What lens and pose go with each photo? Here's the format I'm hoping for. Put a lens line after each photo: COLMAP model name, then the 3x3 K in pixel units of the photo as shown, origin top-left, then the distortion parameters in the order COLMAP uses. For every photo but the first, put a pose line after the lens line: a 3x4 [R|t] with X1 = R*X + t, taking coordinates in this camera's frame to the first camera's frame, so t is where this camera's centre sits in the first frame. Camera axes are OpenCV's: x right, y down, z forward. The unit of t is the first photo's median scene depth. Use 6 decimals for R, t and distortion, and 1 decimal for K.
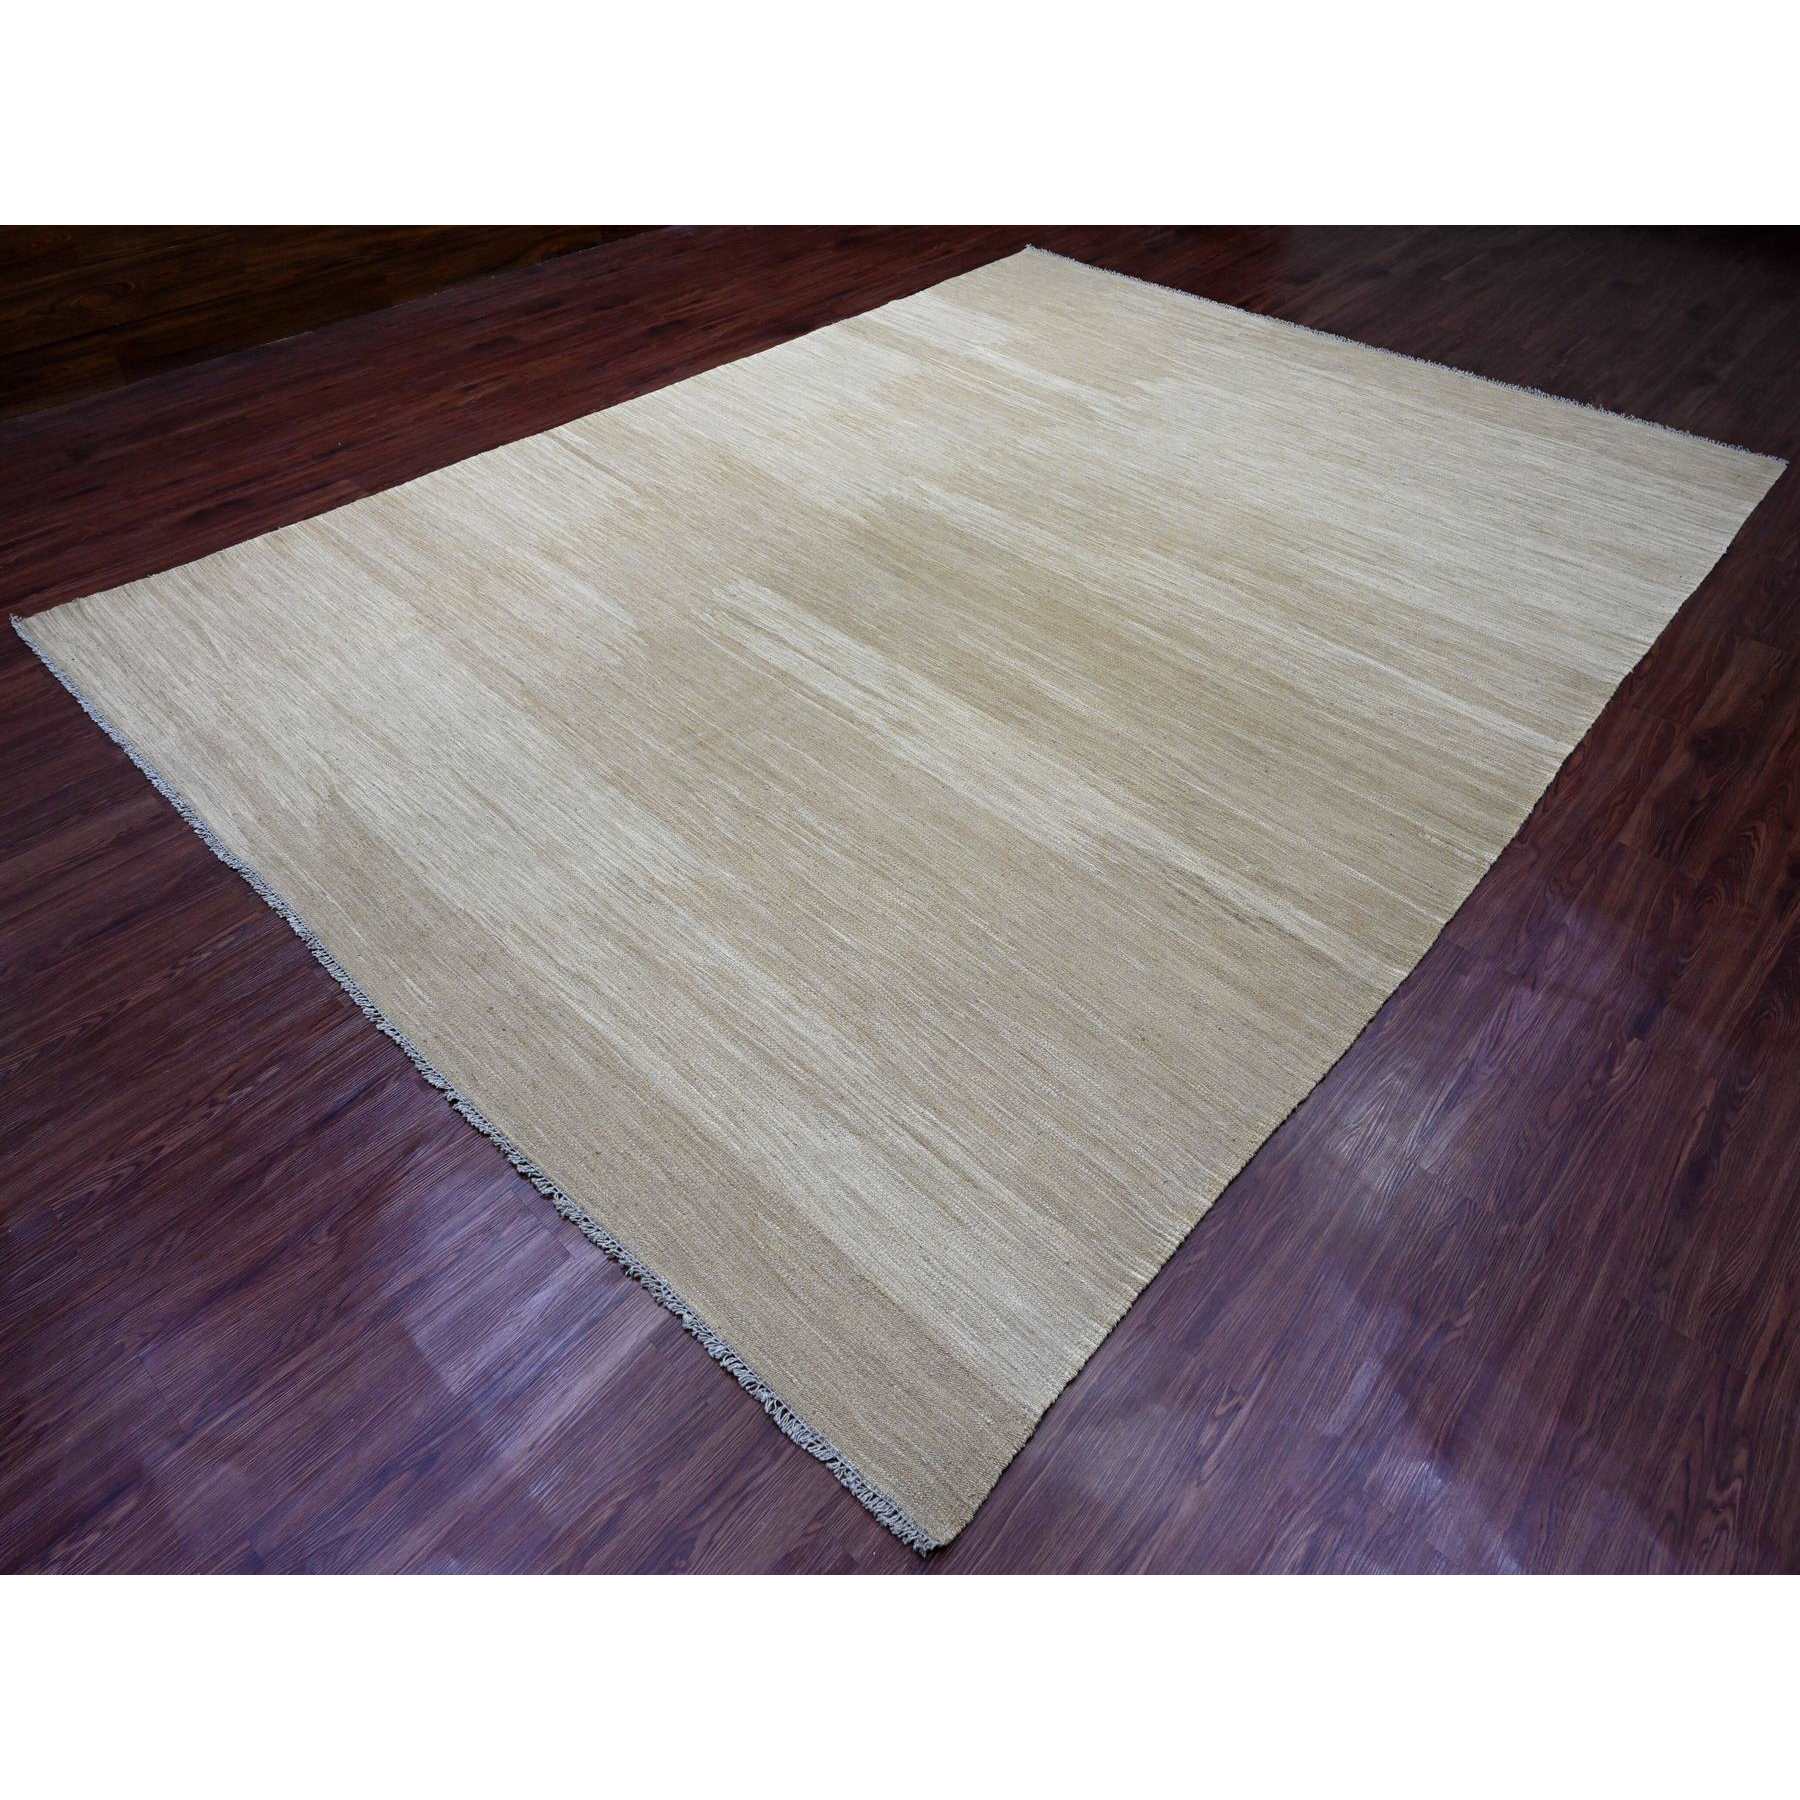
lens RADIAL K [[1170.9, 0, 900.0], [0, 1170.9, 900.0], [0, 0, 1]] dist [-0.007873, -0.000342]
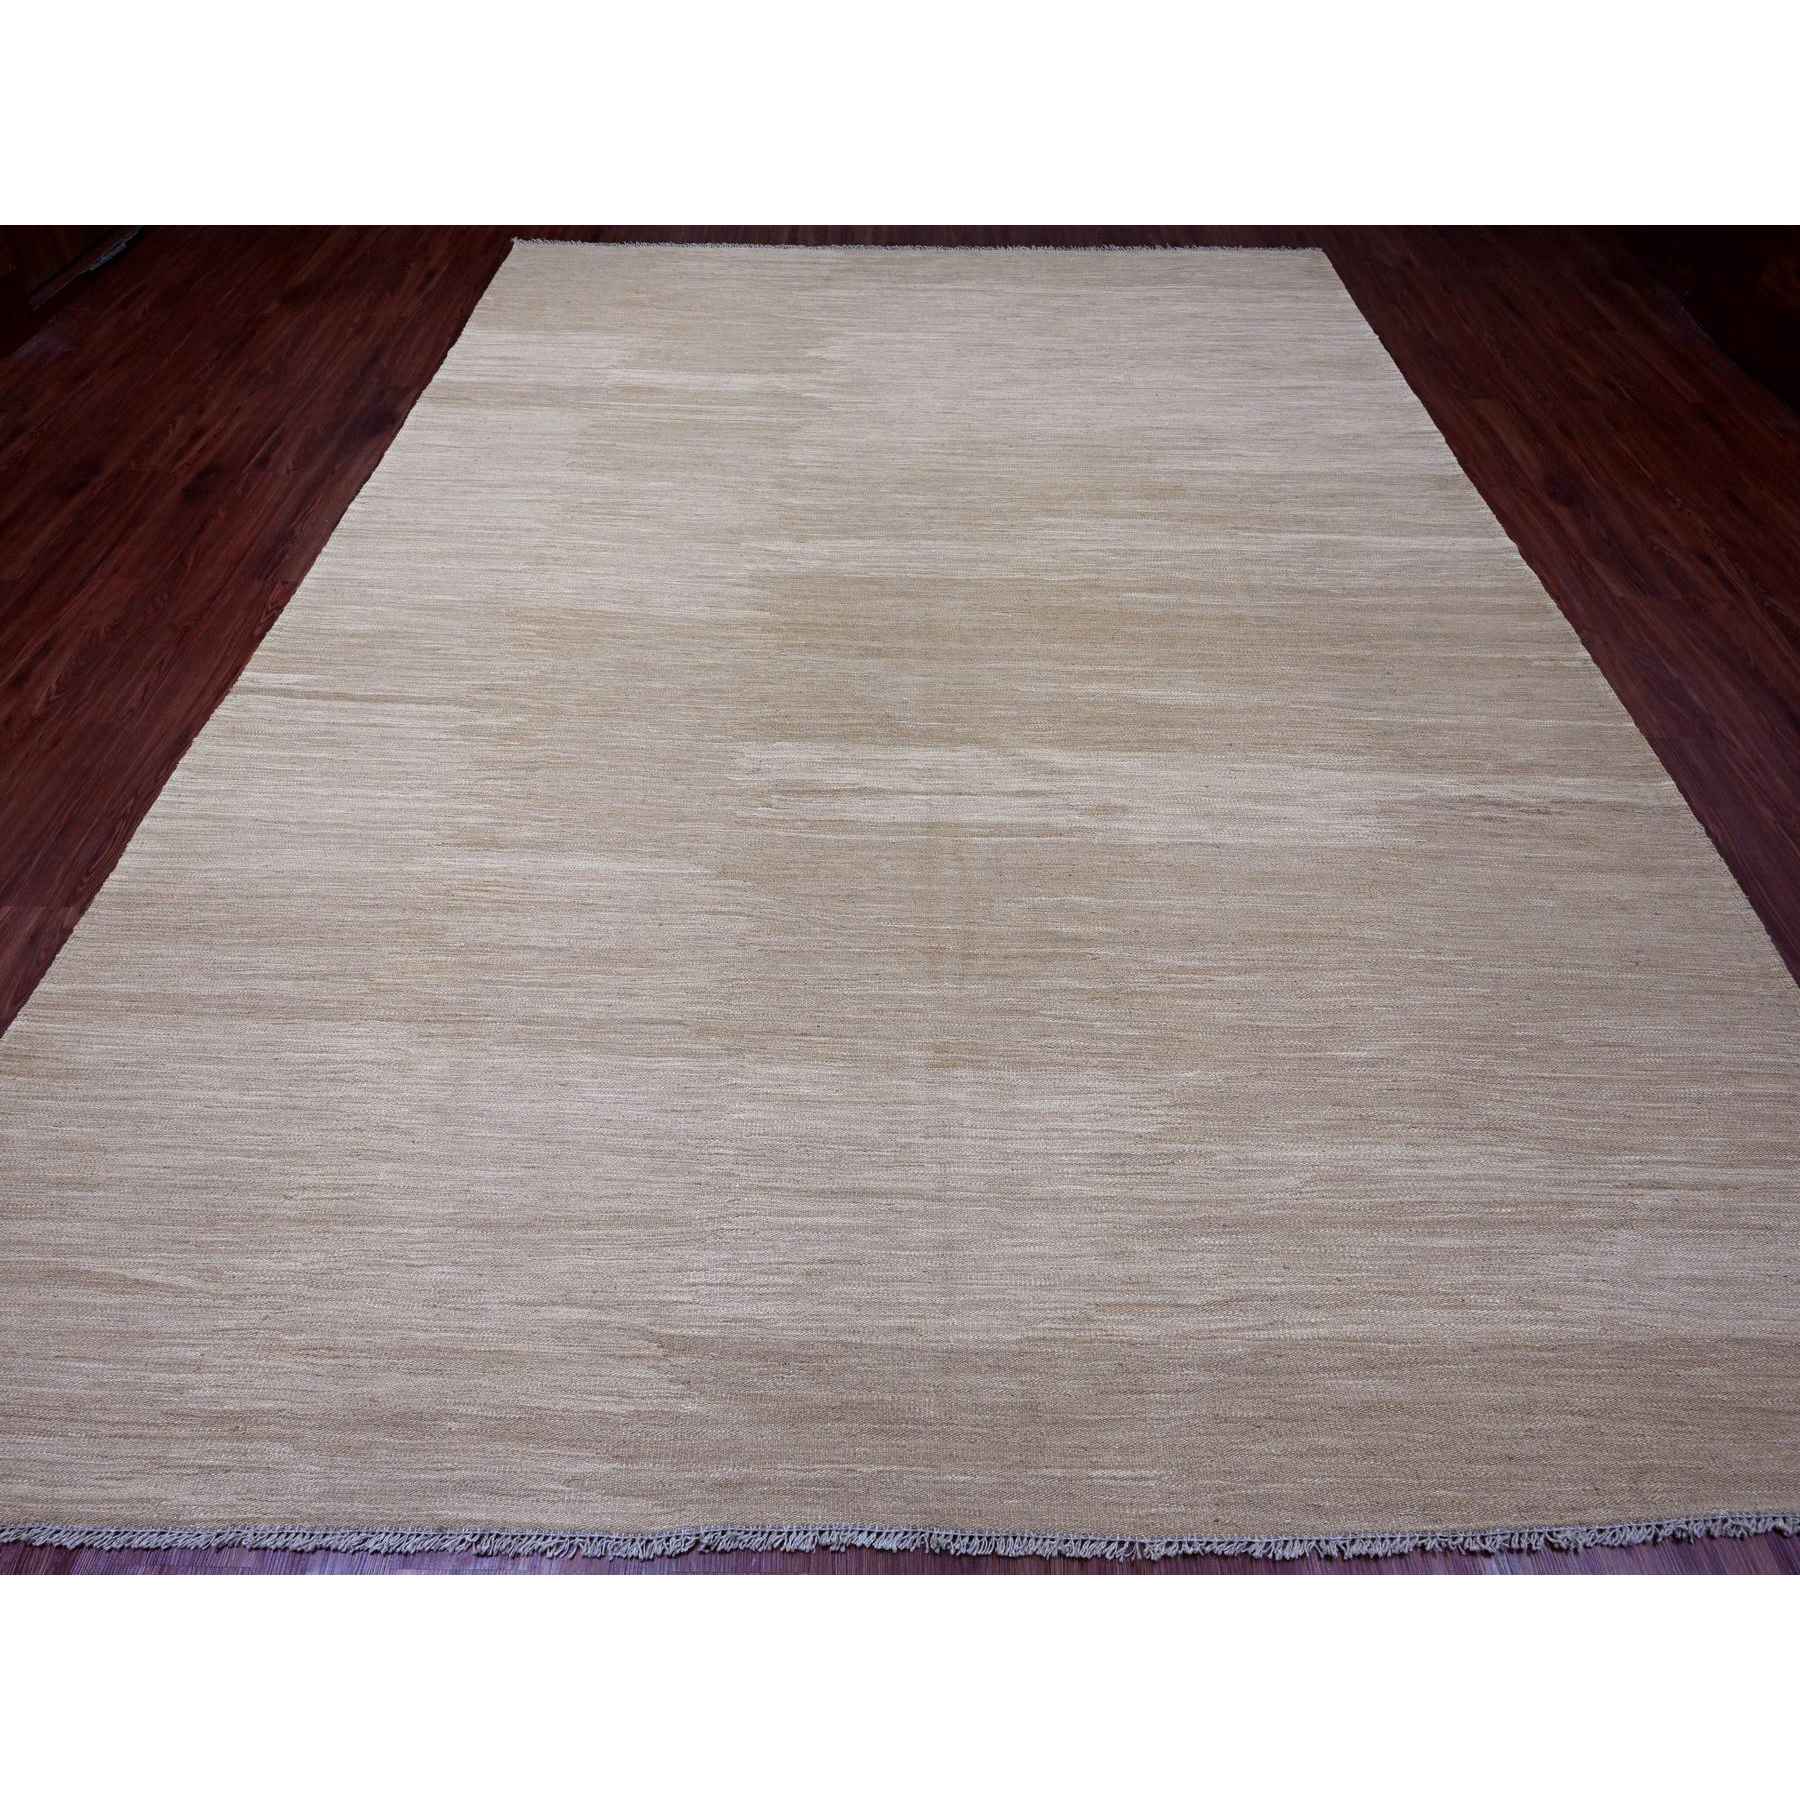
lens RADIAL K [[1170.9, 0, 900.0], [0, 1170.9, 900.0], [0, 0, 1]] dist [-0.007873, -0.000342]
pose [[0.725439, -0.509623, 0.462627, -0.520699], [0.485049, 0.855402, 0.181700, -0.315537], [-0.488330, 0.092584, 0.867734, 0.354904]]
